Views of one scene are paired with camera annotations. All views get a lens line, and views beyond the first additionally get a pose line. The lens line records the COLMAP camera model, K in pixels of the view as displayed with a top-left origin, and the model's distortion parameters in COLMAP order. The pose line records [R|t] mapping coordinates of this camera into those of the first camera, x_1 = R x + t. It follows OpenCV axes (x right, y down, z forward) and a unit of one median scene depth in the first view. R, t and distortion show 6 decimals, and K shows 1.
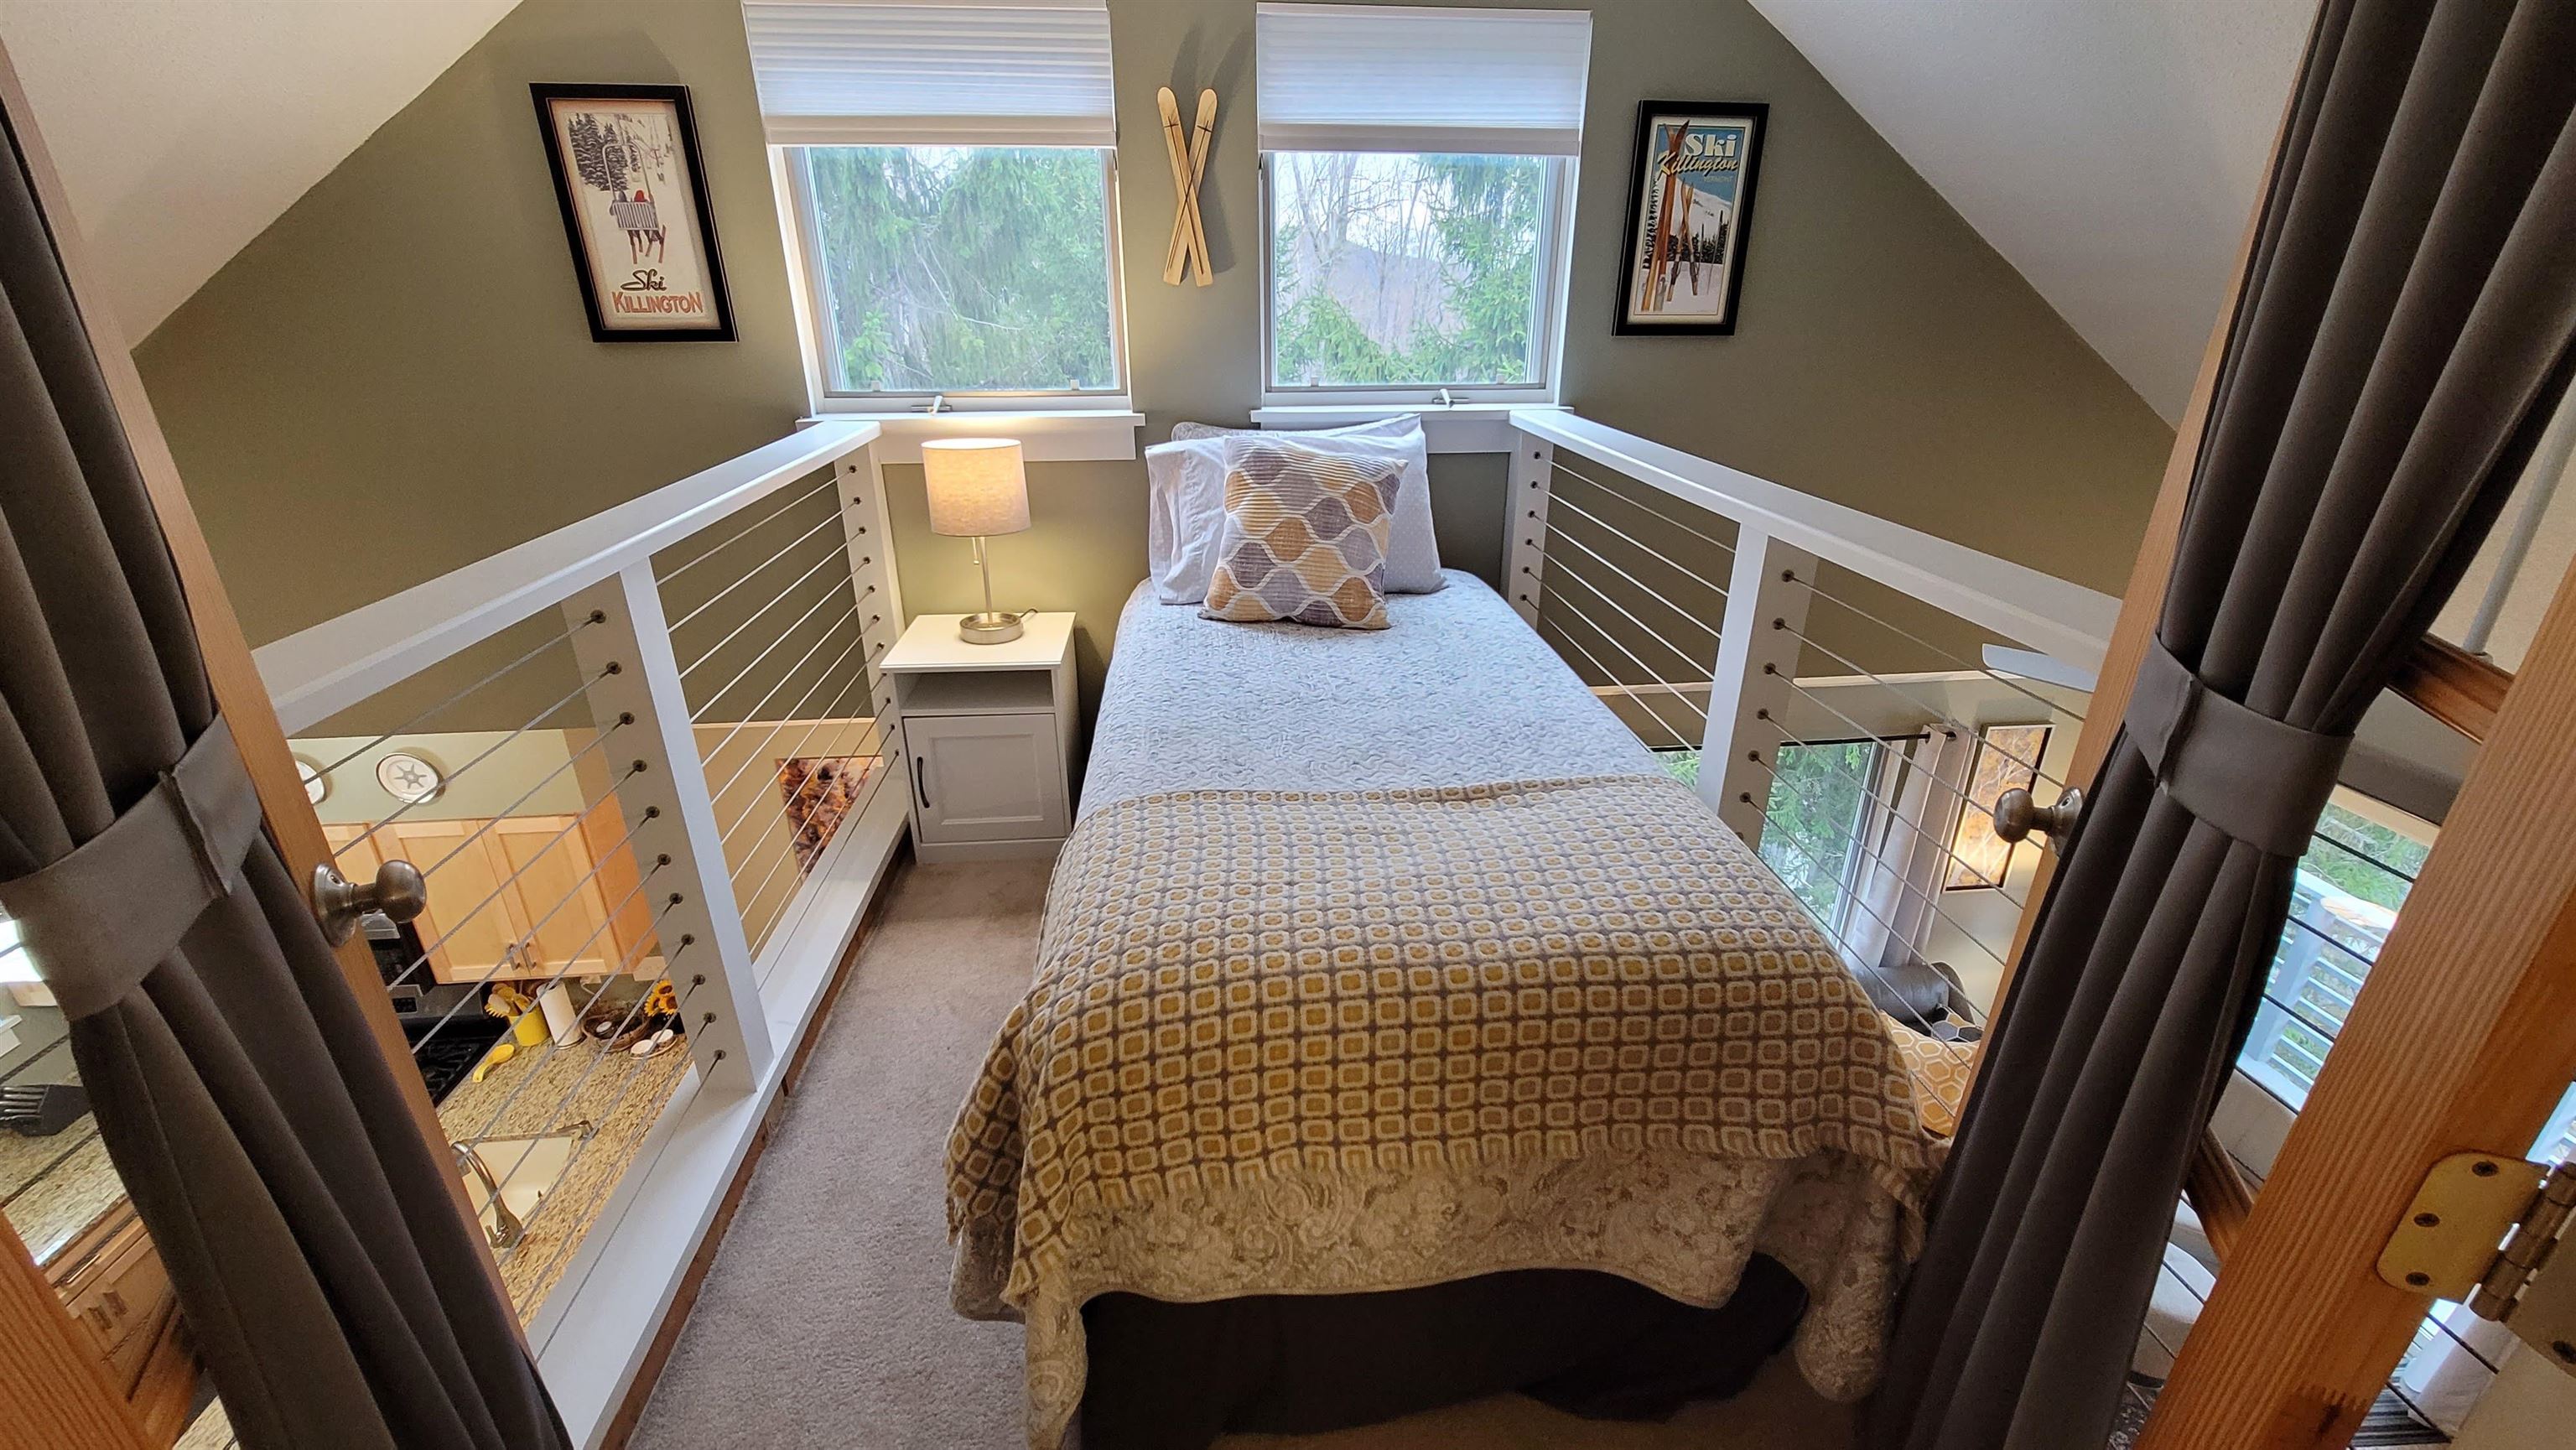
lens RADIAL K [[1042.6, 0, 1295.9], [0, 1042.6, 730.4], [0, 0, 1]] dist [-0.004191, 0.002139]
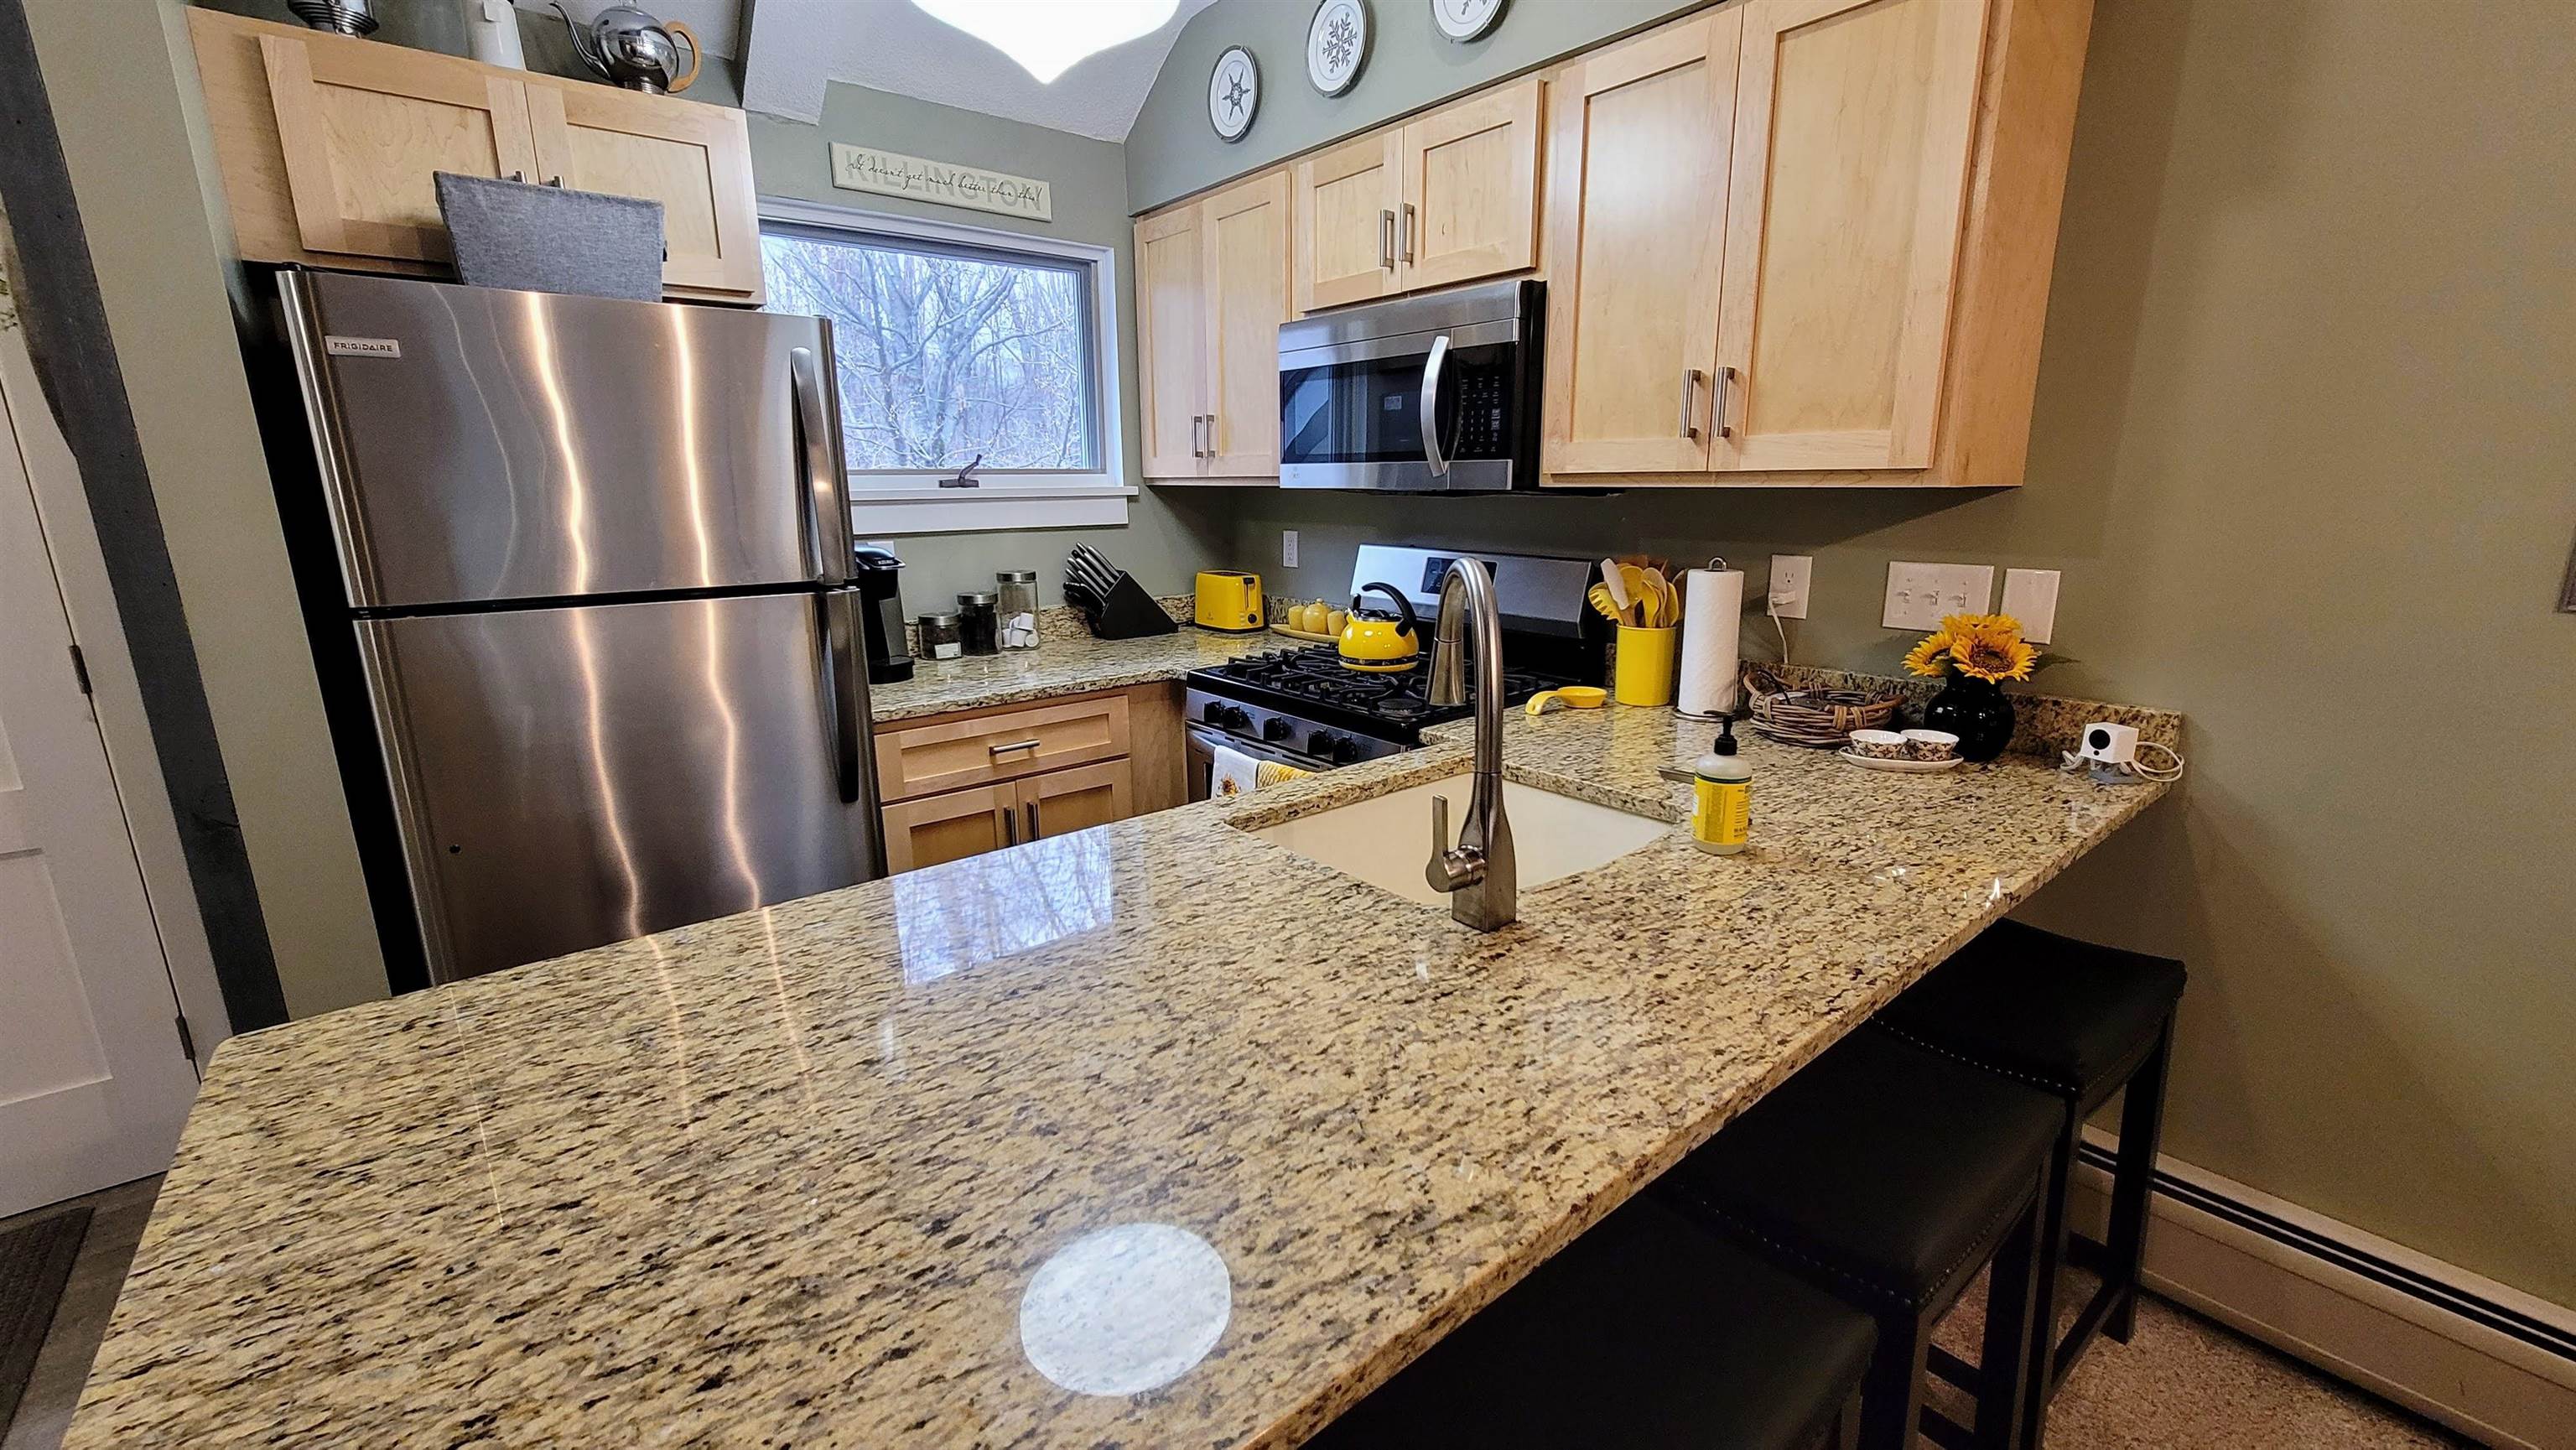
lens RADIAL K [[1042.6, 0, 1295.9], [0, 1042.6, 730.4], [0, 0, 1]] dist [-0.004191, 0.002139]
pose [[0.548565, 0.190179, -0.814192, -0.445810], [-0.321111, 0.947029, 0.004857, 0.377281], [0.771987, 0.258782, 0.580576, 0.630376]]
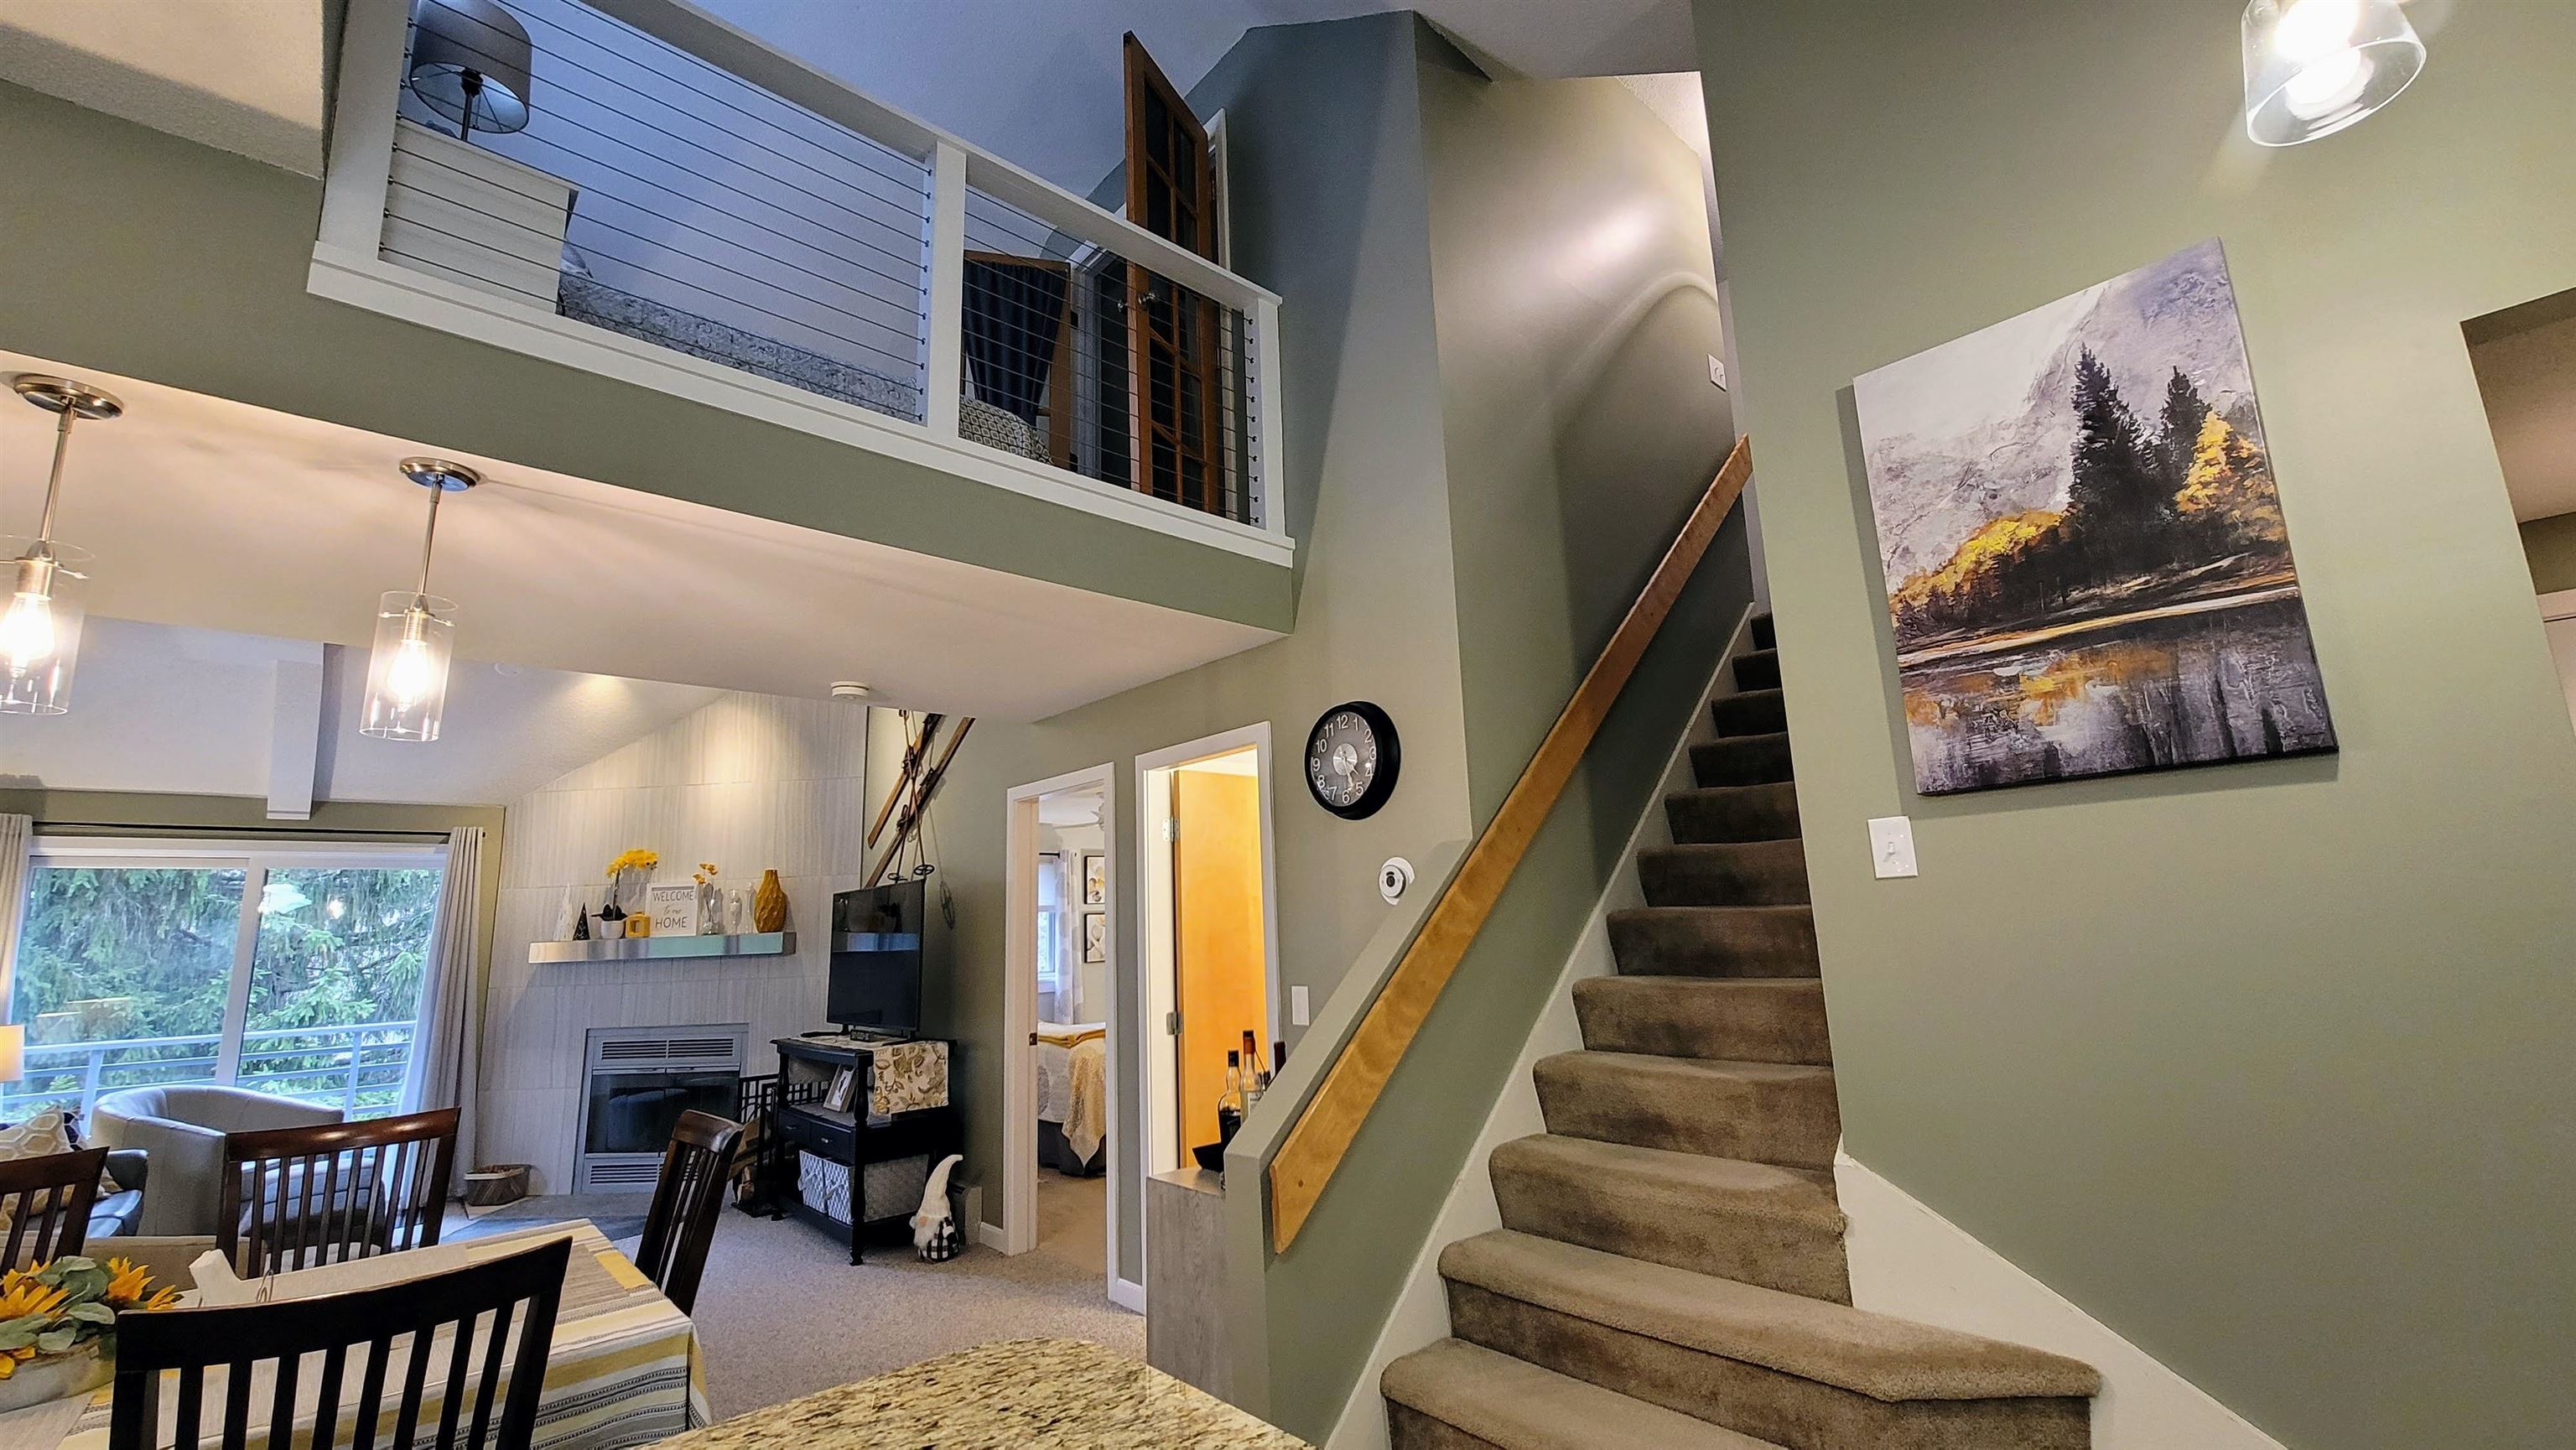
lens RADIAL K [[1042.9, 0, 1296.6], [0, 1042.9, 732.6], [0, 0, 1]] dist [-0.003355, 0.000534]
pose [[-0.591704, 0.172524, 0.787478, -0.837031], [0.350902, 0.934557, 0.058919, 0.343841], [-0.725778, 0.311190, -0.613520, 0.703993]]
